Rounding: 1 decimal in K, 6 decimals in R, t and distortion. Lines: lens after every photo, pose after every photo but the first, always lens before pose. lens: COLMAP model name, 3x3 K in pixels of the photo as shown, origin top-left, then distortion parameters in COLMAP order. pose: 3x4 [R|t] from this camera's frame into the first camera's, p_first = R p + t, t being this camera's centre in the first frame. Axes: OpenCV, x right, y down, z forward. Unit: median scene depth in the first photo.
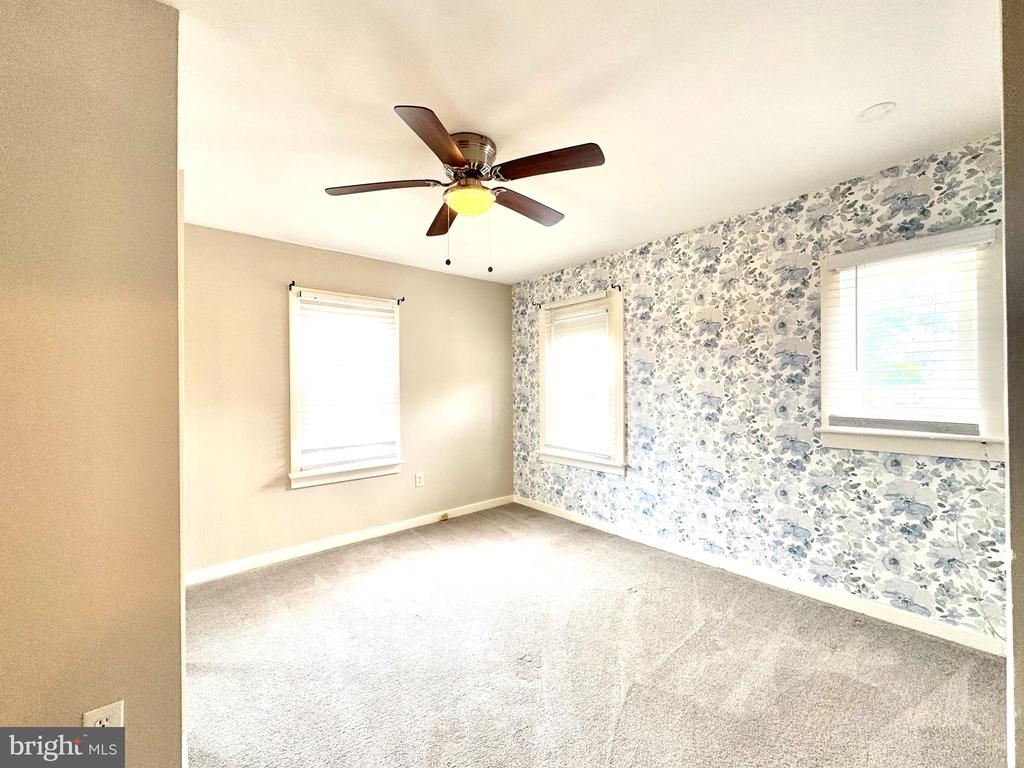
lens RADIAL K [[410.0, 0, 513.6], [0, 410.0, 383.3], [0, 0, 1]] dist [-0.004168, 0.000273]
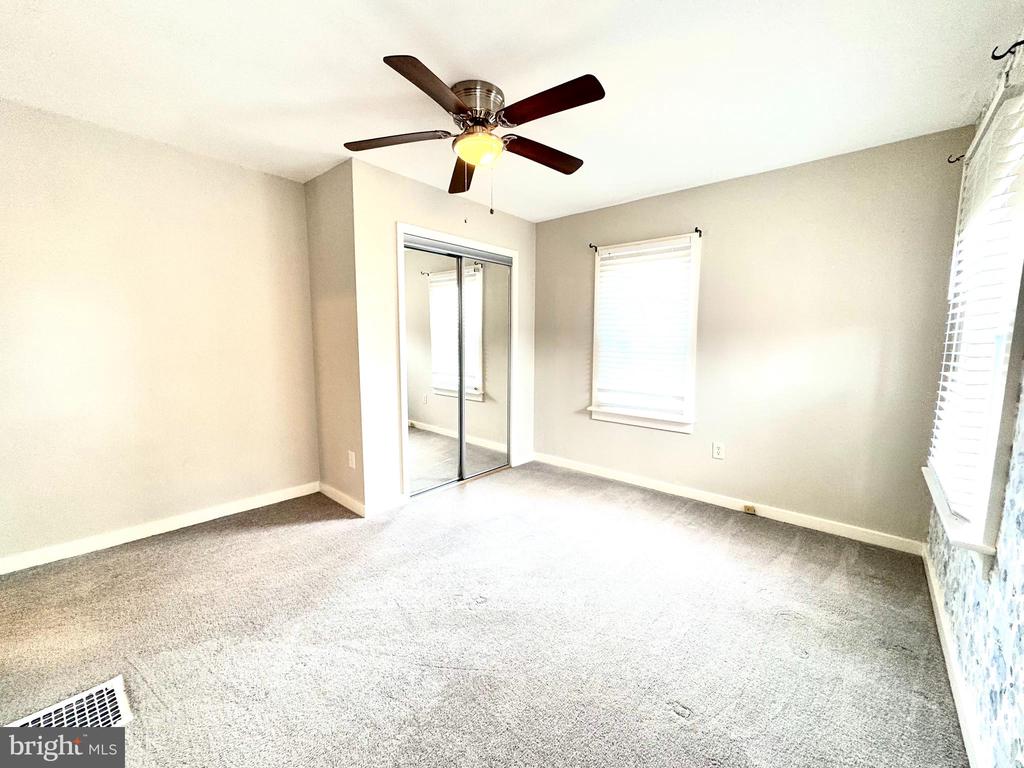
lens RADIAL K [[410.0, 0, 512.8], [0, 410.0, 383.9], [0, 0, 1]] dist [-0.004168, 0.000273]
pose [[0.147229, 0.117499, -0.982099, 0.530655], [-0.006942, 0.993017, 0.117765, 0.010692], [0.989078, -0.010521, 0.147017, 0.508136]]
